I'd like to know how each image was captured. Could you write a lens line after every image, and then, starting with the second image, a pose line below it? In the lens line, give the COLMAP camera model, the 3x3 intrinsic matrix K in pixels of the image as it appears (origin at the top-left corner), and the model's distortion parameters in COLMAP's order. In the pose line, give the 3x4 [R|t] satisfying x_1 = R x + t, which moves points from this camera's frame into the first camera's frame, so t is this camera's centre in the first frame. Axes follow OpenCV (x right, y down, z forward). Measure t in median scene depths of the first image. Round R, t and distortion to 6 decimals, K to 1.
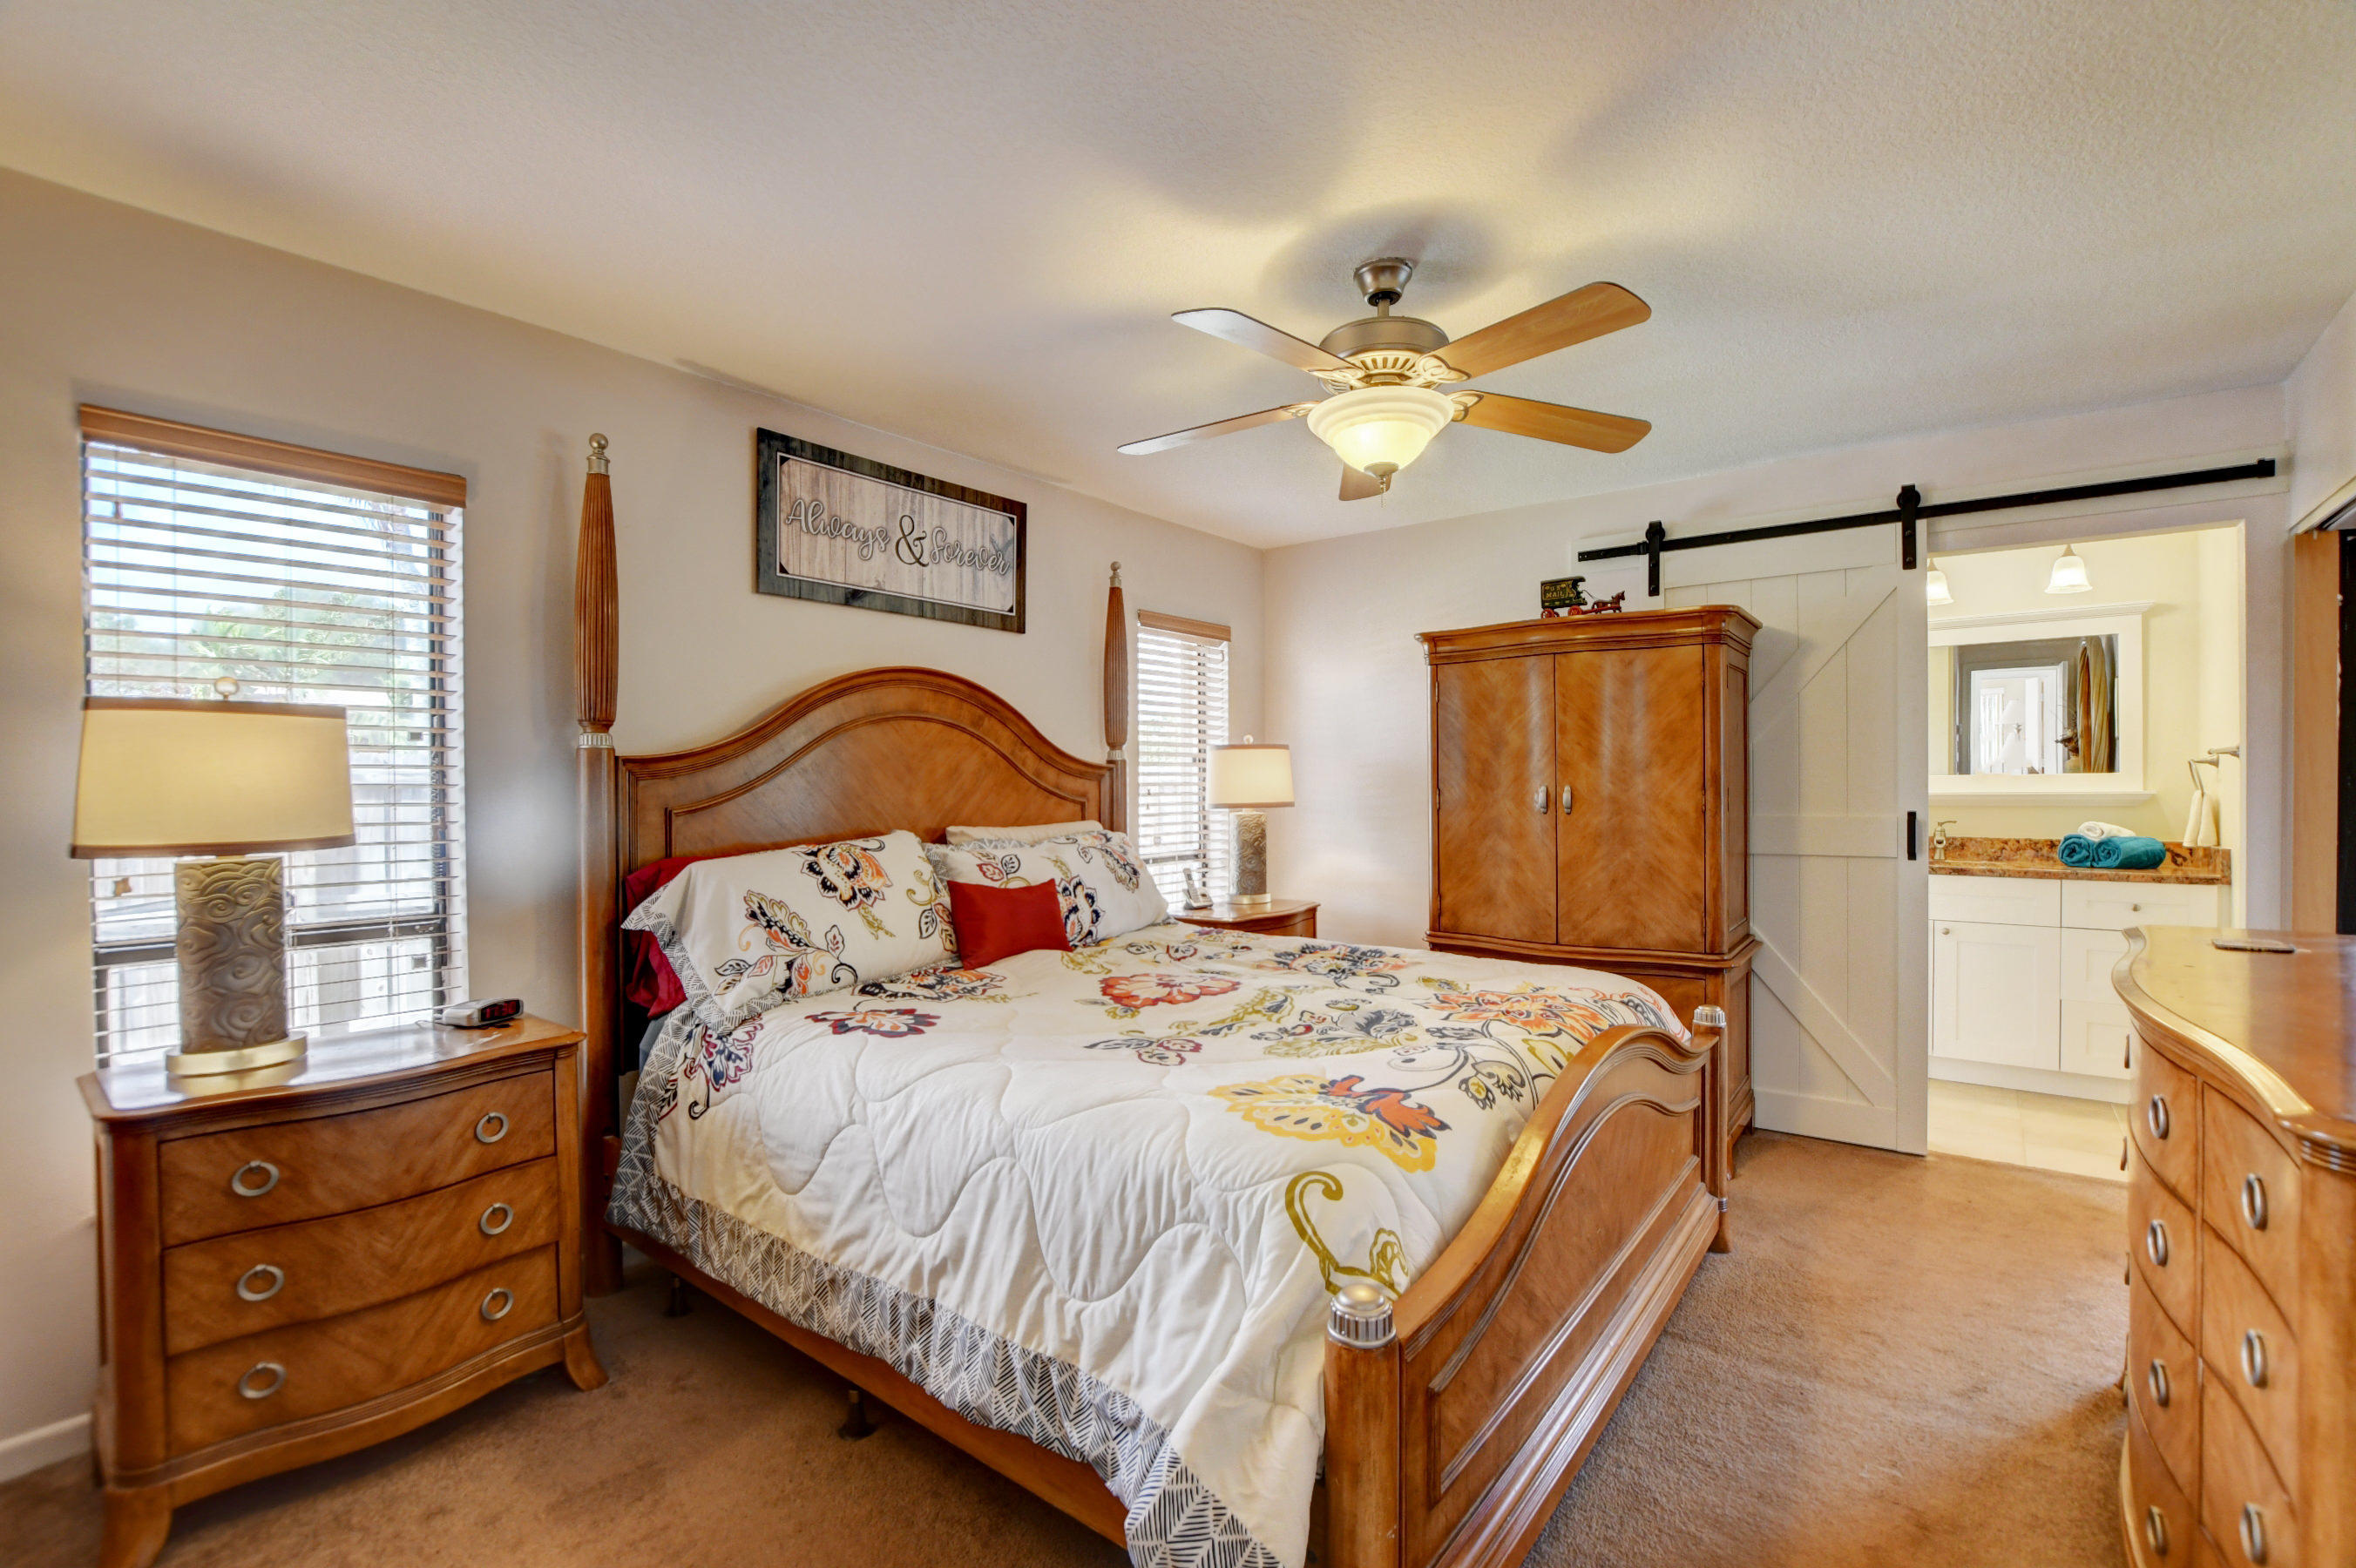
lens RADIAL K [[1037.3, 0, 1183.5], [0, 1037.3, 794.0], [0, 0, 1]] dist [-0.031020, 0.003519]
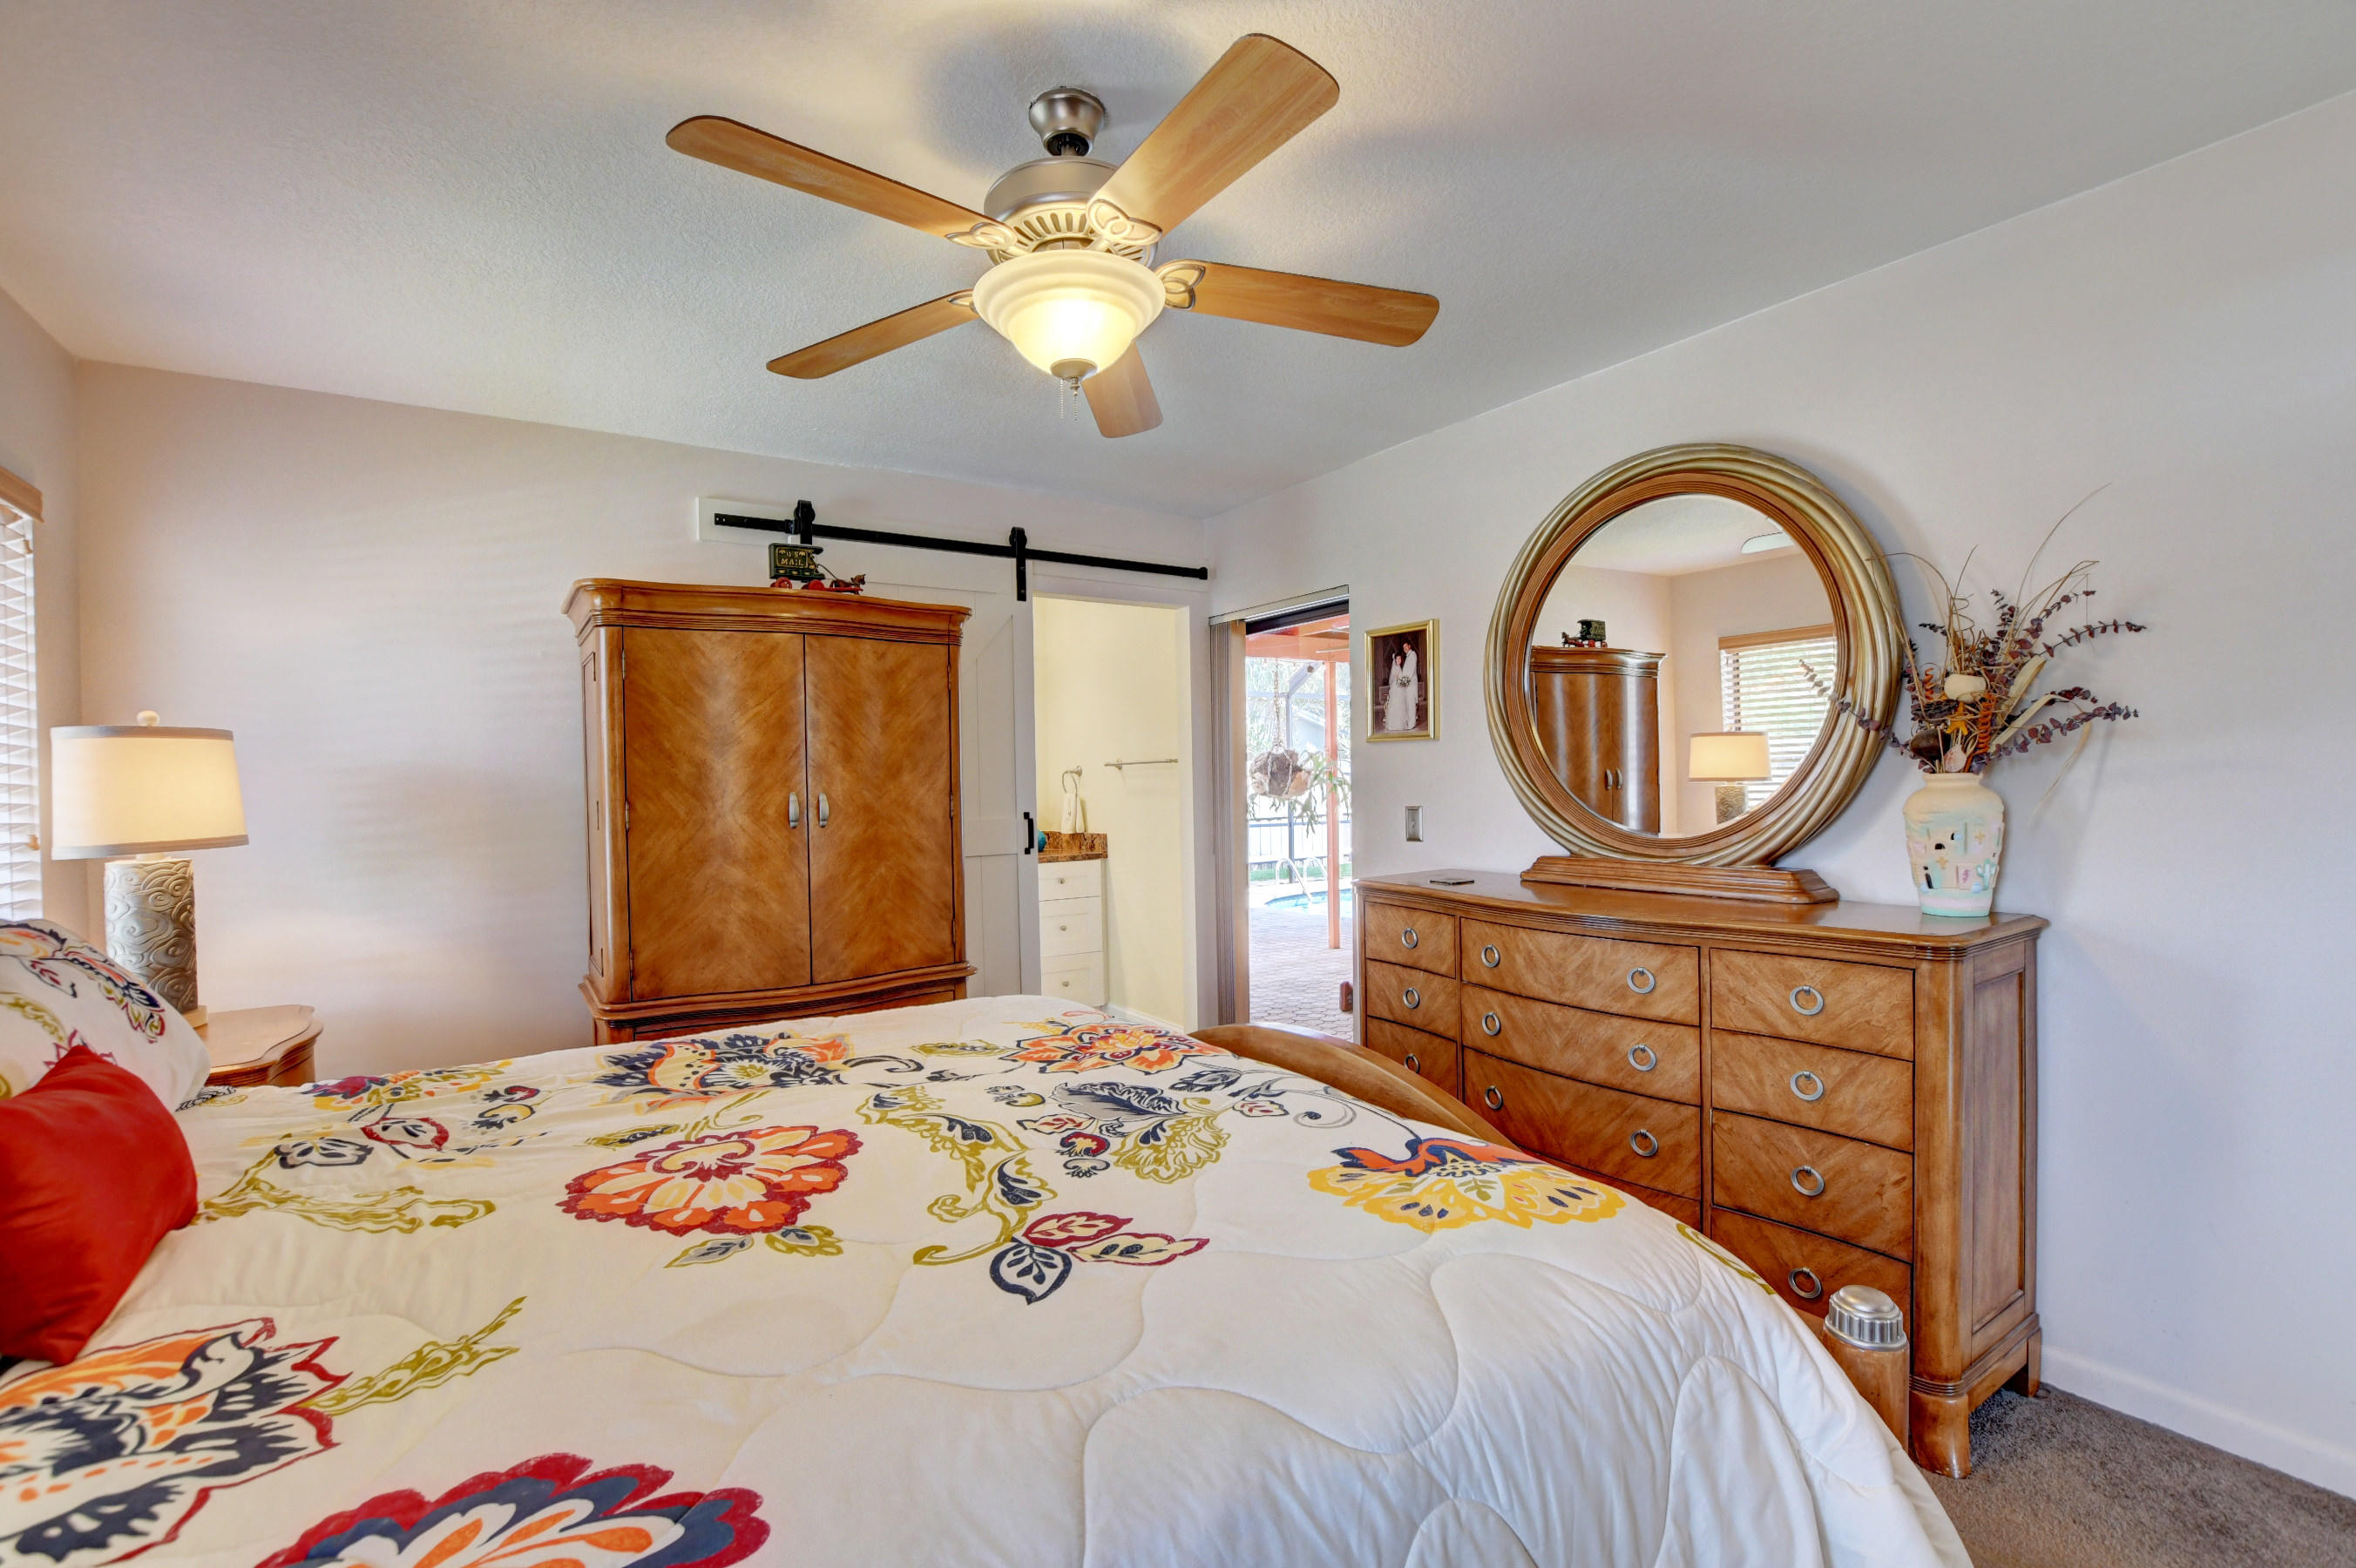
lens RADIAL K [[1037.3, 0, 1174.5], [0, 1037.3, 794.1], [0, 0, 1]] dist [-0.031020, 0.003519]
pose [[0.319944, -0.013193, 0.947345, -0.337705], [0.027105, 0.999621, 0.004767, -0.003970], [-0.947049, 0.024152, 0.320180, 0.468044]]
